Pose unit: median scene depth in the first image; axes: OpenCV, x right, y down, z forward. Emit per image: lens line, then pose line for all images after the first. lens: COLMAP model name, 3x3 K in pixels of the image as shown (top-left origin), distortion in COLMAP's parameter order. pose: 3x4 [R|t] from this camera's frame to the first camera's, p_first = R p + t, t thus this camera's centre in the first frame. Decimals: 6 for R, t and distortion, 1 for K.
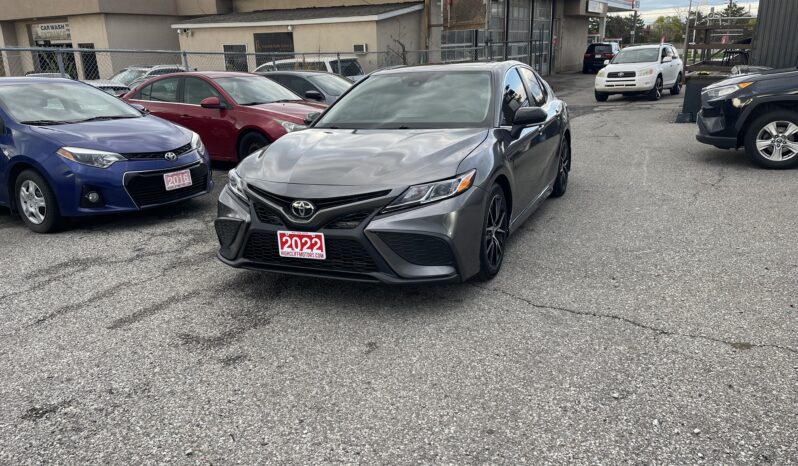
lens RADIAL K [[614.5, 0, 395.2], [0, 614.5, 217.5], [0, 0, 1]] dist [0.073759, -0.091037]
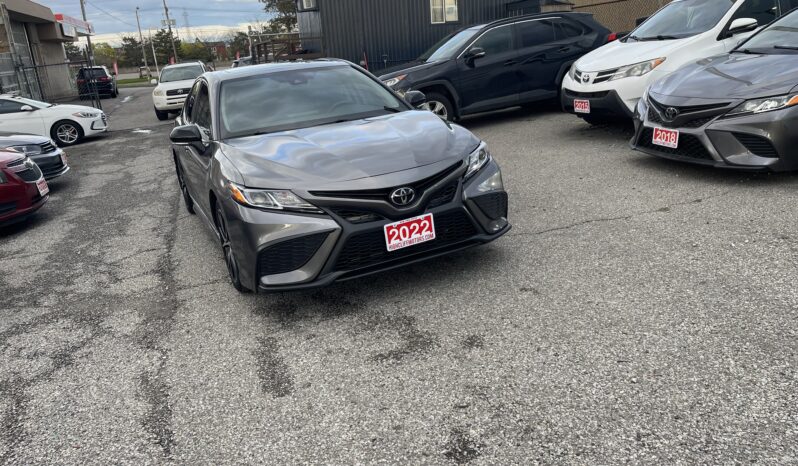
lens RADIAL K [[614.5, 0, 395.2], [0, 614.5, 217.5], [0, 0, 1]] dist [0.073759, -0.091037]
pose [[0.657581, -0.230570, 0.717234, -0.756033], [0.259645, 0.963051, 0.071543, -0.047465], [-0.707228, 0.139181, 0.693150, 0.288656]]
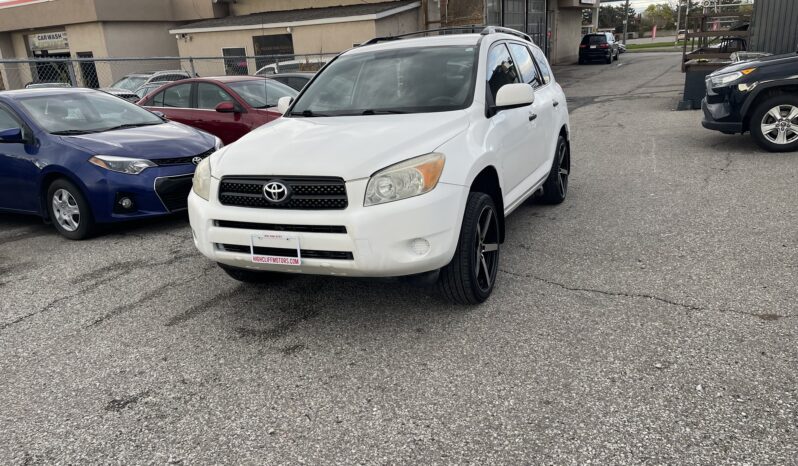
lens RADIAL K [[615.1, 0, 398.8], [0, 615.1, 218.3], [0, 0, 1]] dist [0.070952, -0.088110]
pose [[0.999255, -0.037407, 0.009480, -0.060870], [0.037355, 0.999286, 0.005617, 0.004823], [-0.009683, -0.005258, 0.999939, -0.046514]]
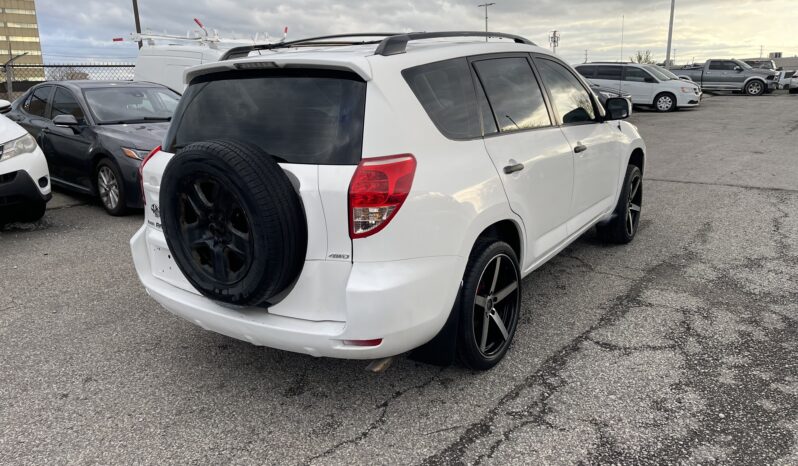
lens RADIAL K [[615.1, 0, 398.8], [0, 615.1, 218.3], [0, 0, 1]] dist [0.070952, -0.088110]
pose [[-0.988661, 0.035226, 0.145972, -0.035331], [0.096402, 0.894213, 0.437138, -0.544838], [-0.115131, 0.446254, -0.887470, 2.221951]]
